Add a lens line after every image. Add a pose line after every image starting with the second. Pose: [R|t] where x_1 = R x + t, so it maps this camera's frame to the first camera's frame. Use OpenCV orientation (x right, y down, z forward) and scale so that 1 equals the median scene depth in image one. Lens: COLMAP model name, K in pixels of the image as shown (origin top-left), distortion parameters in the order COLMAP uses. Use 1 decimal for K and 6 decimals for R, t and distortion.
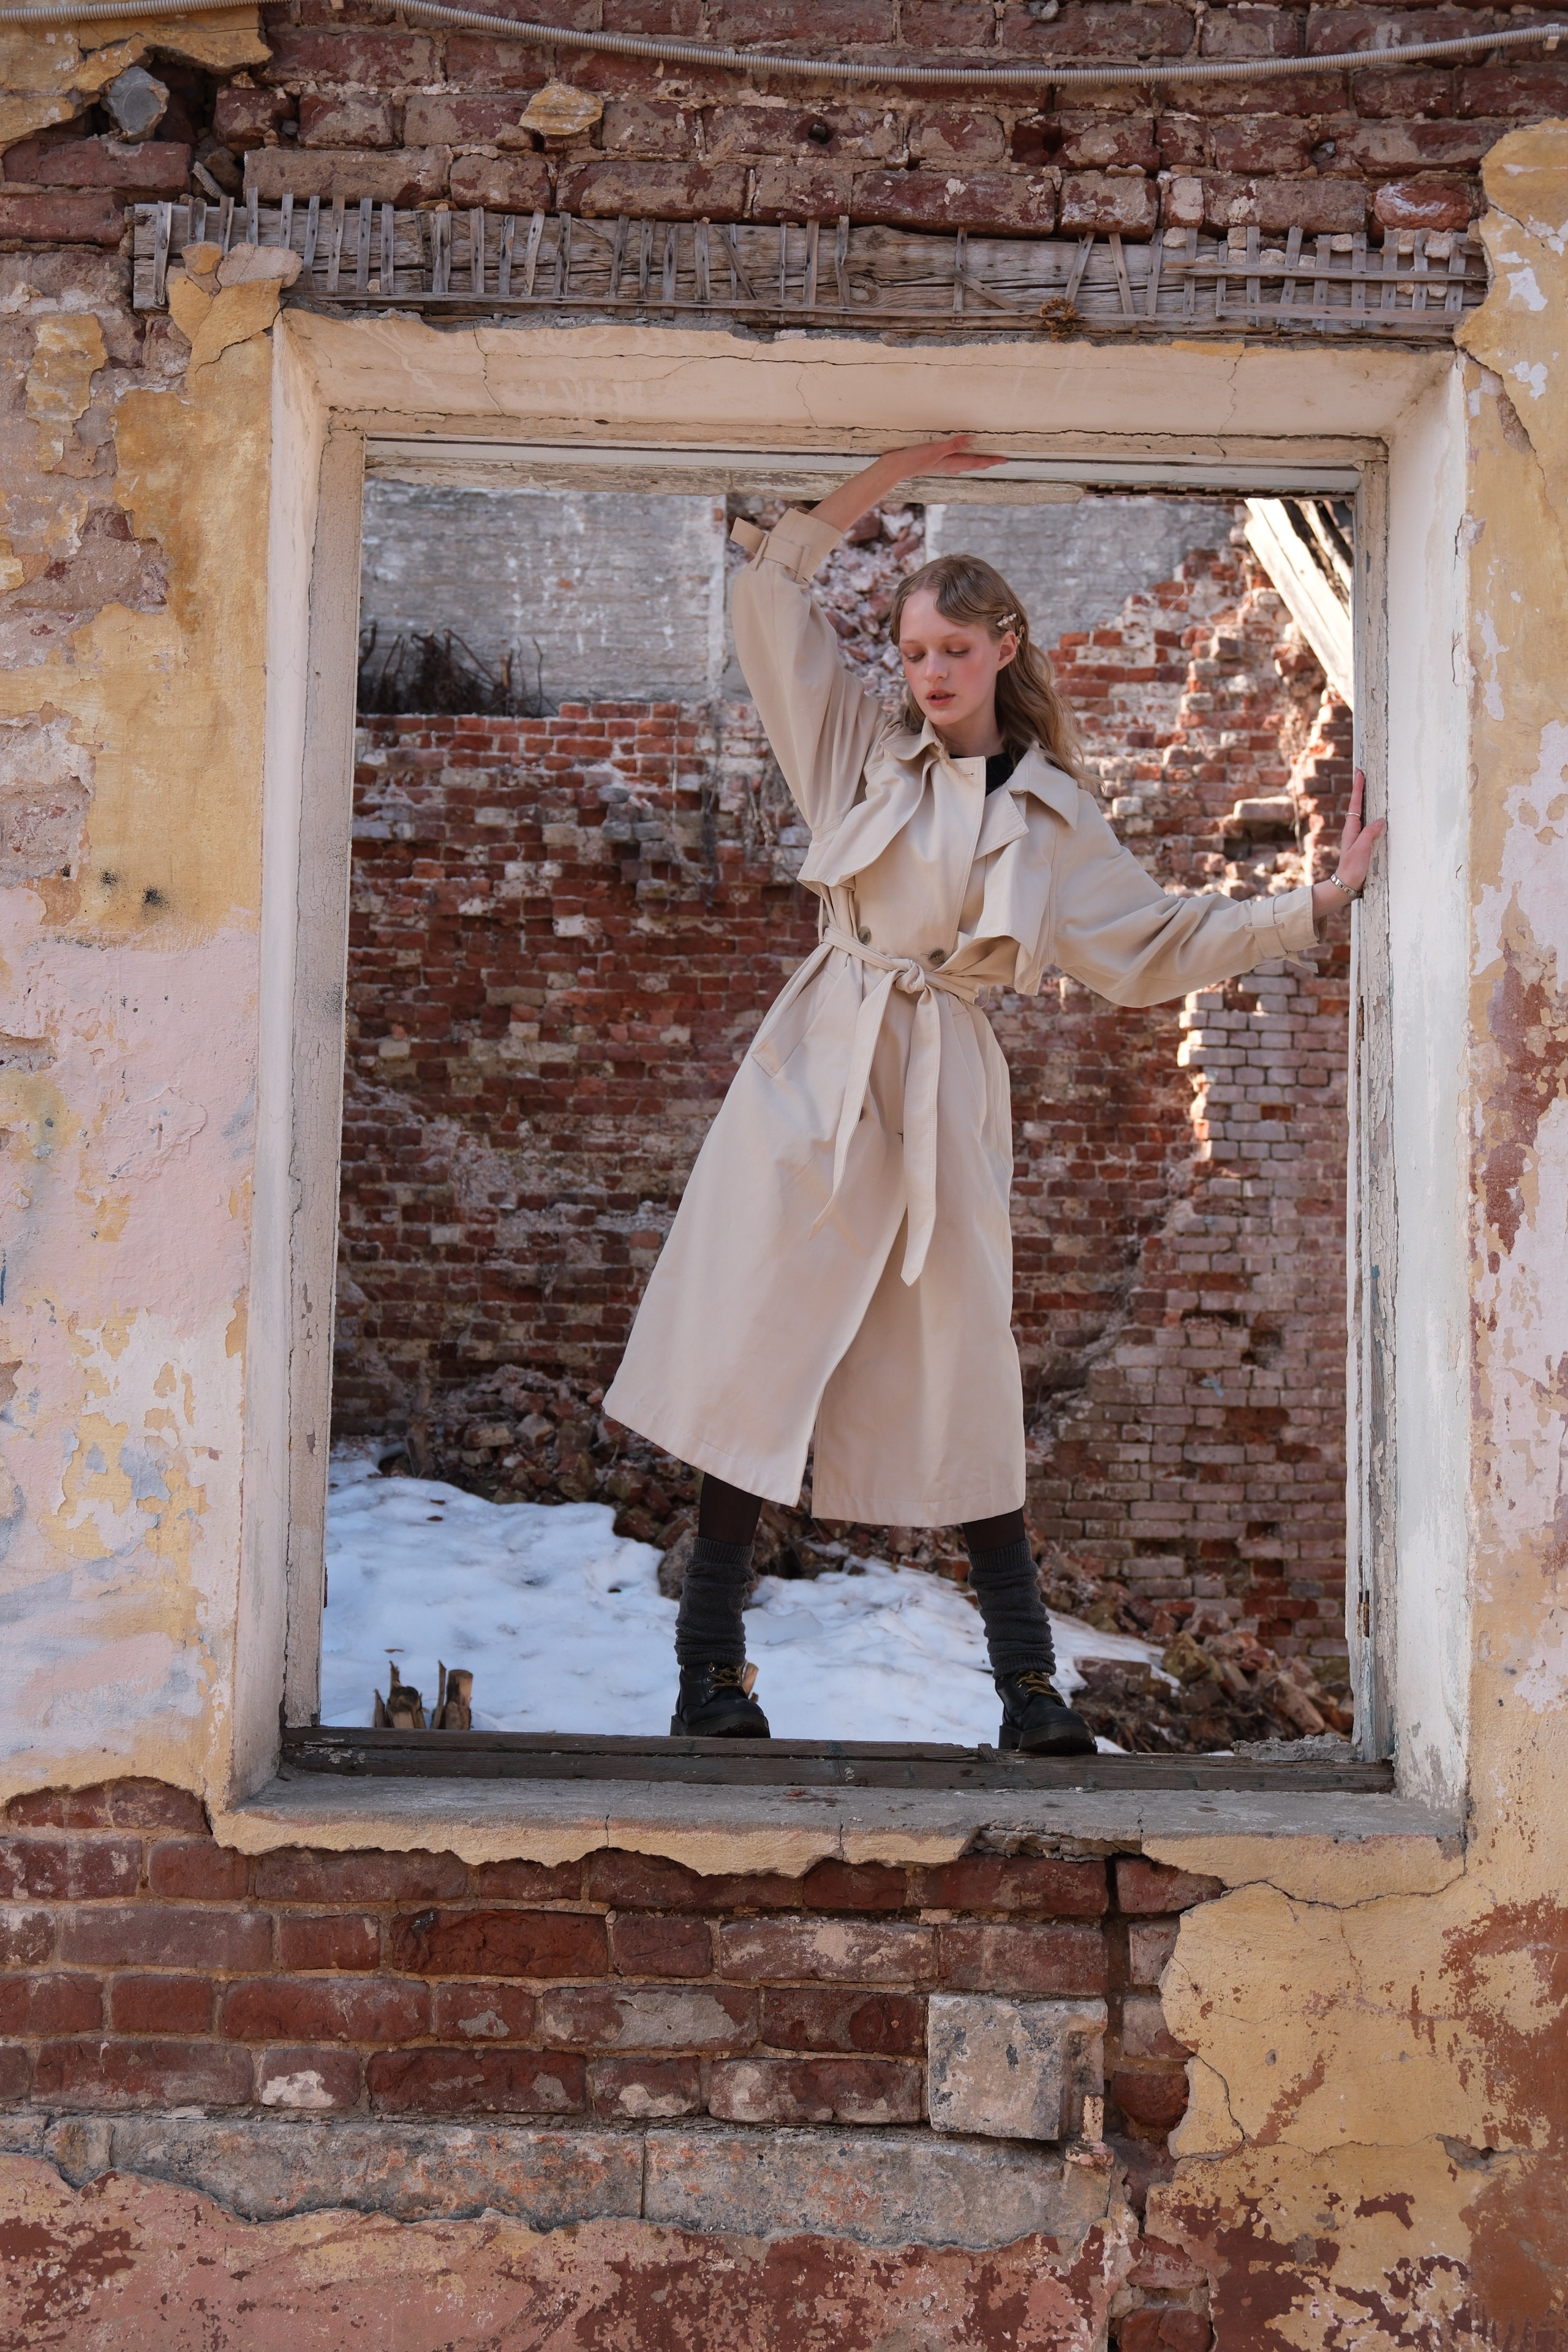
lens RADIAL K [[2356.0, 0, 788.9], [0, 2356.0, 1171.7], [0, 0, 1]] dist [0.006985, 0.026279]
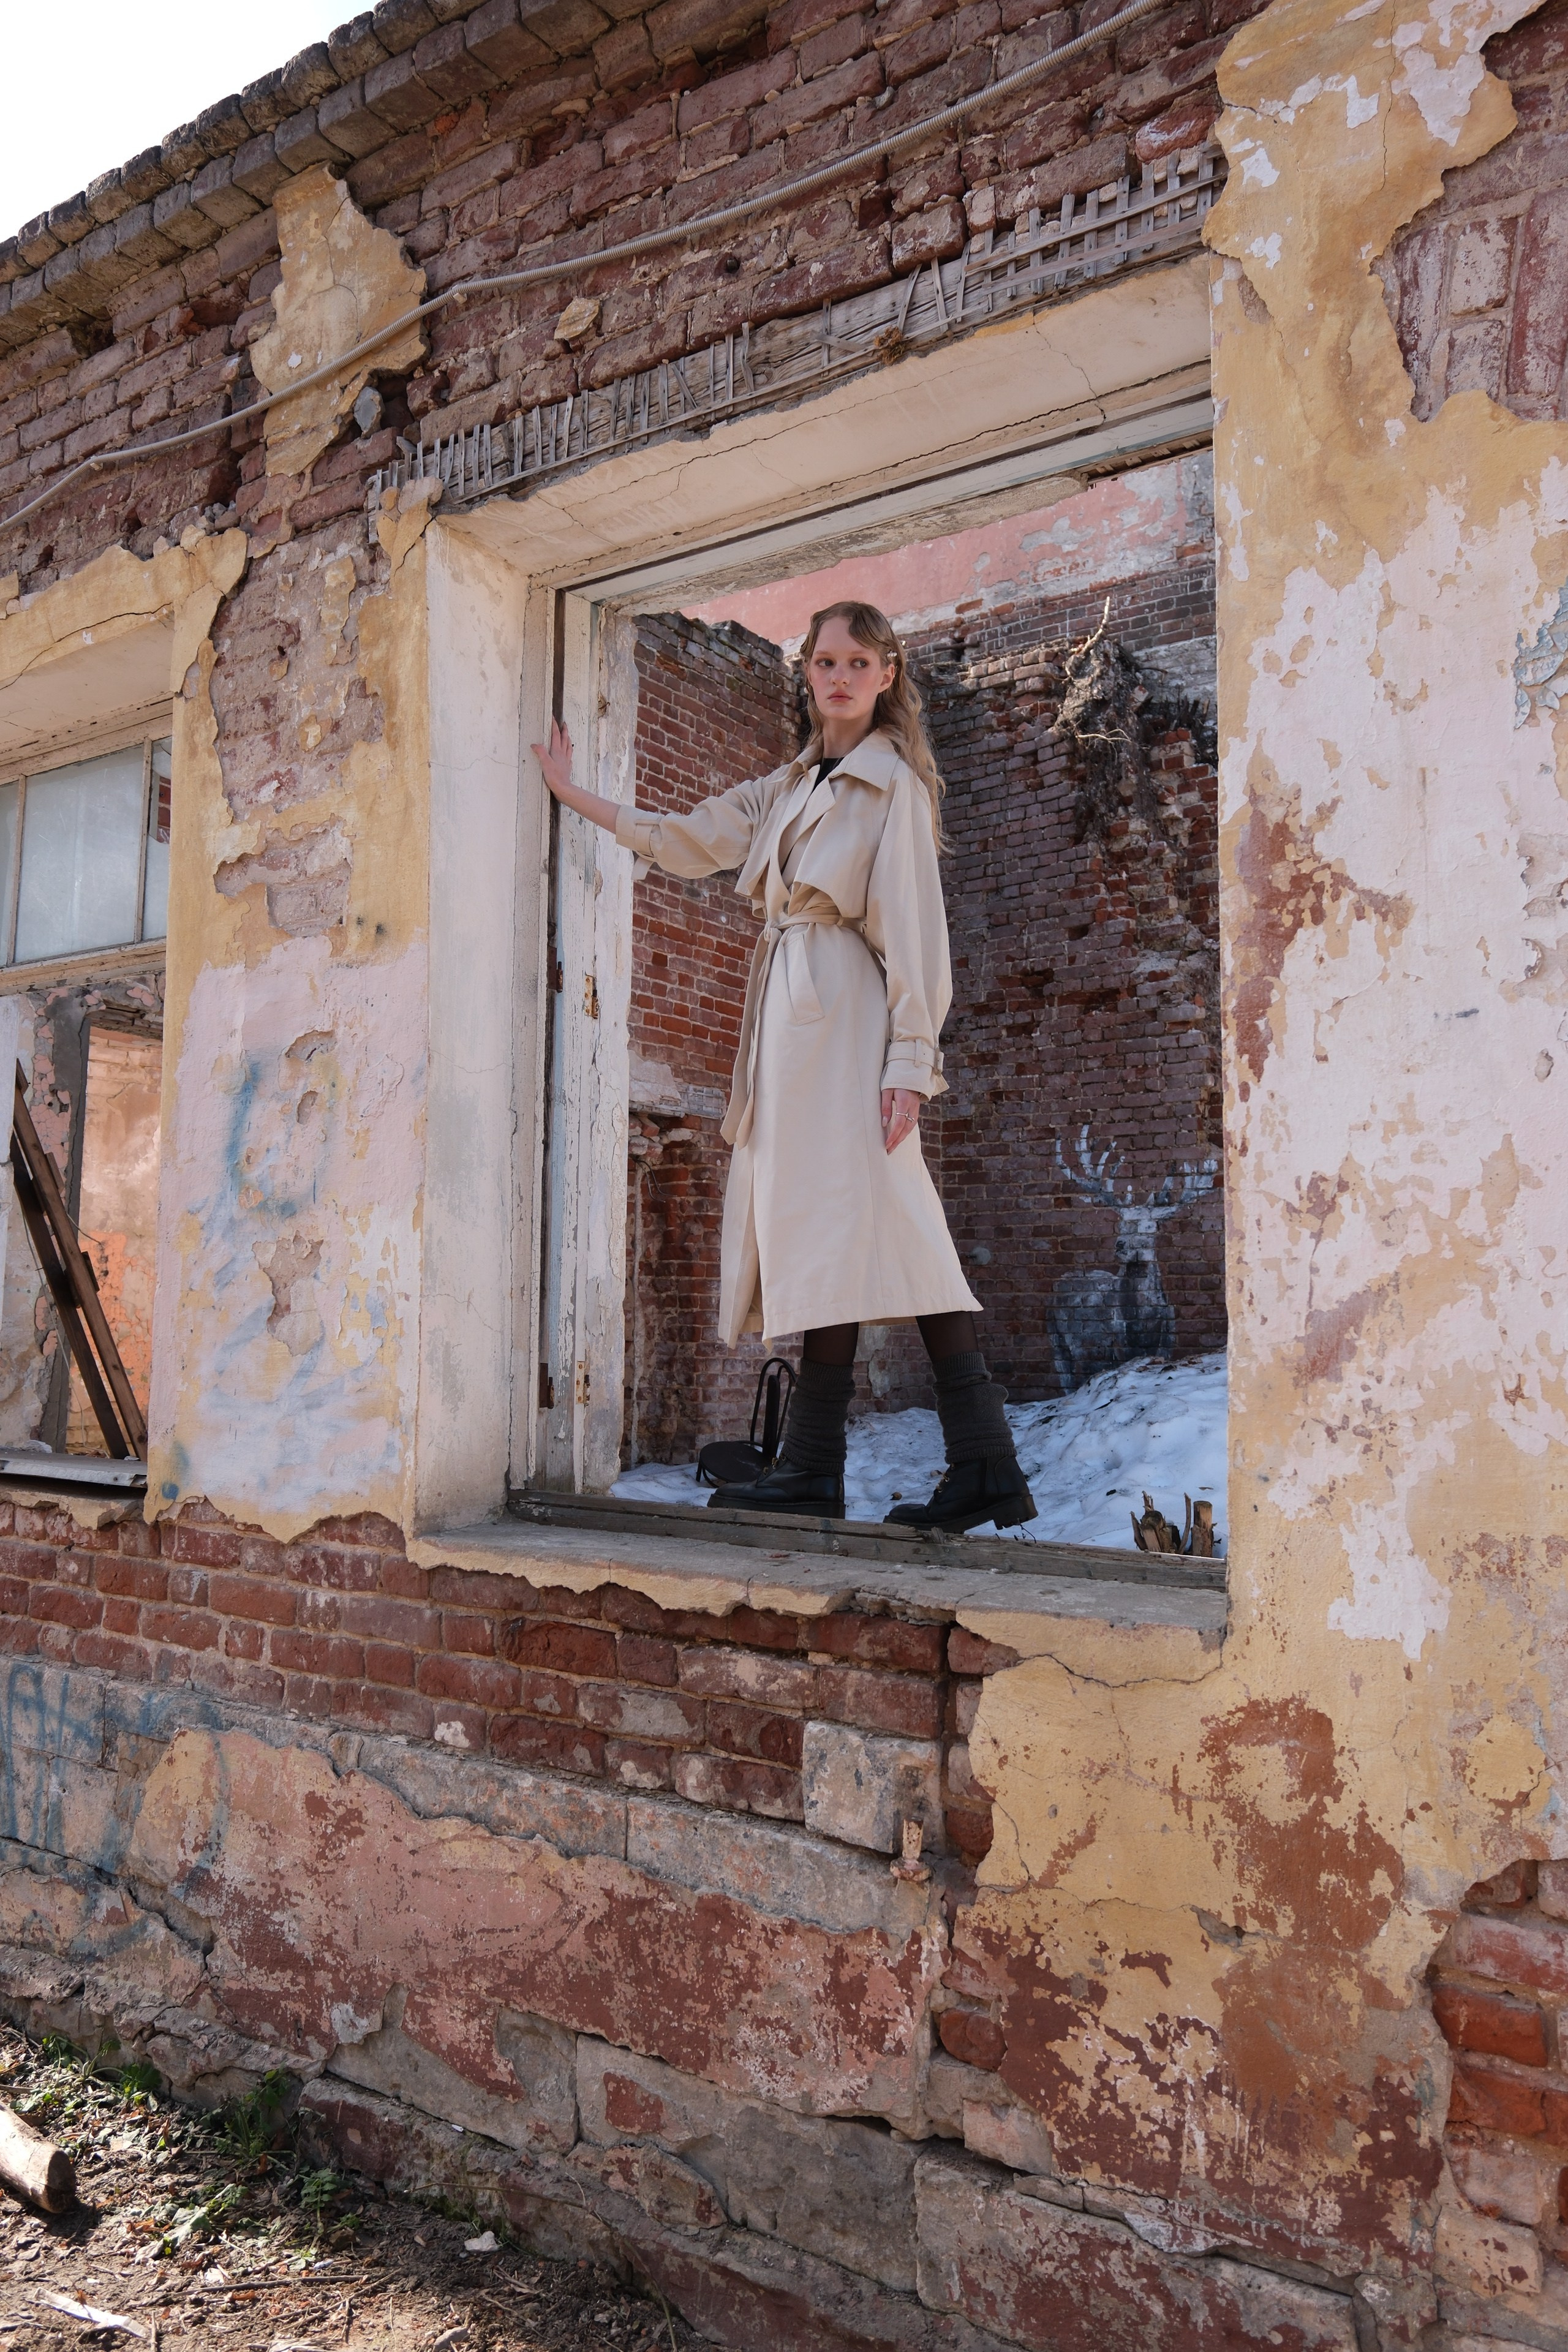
lens RADIAL K [[1675.5, 0, 789.7], [0, 1675.5, 1164.1], [0, 0, 1]] dist [0.001732, -0.000004]
pose [[0.827186, -0.064116, -0.558258, 0.557248], [0.064297, 0.997744, -0.019319, 0.073565], [0.558238, -0.019914, 0.829442, 0.269390]]
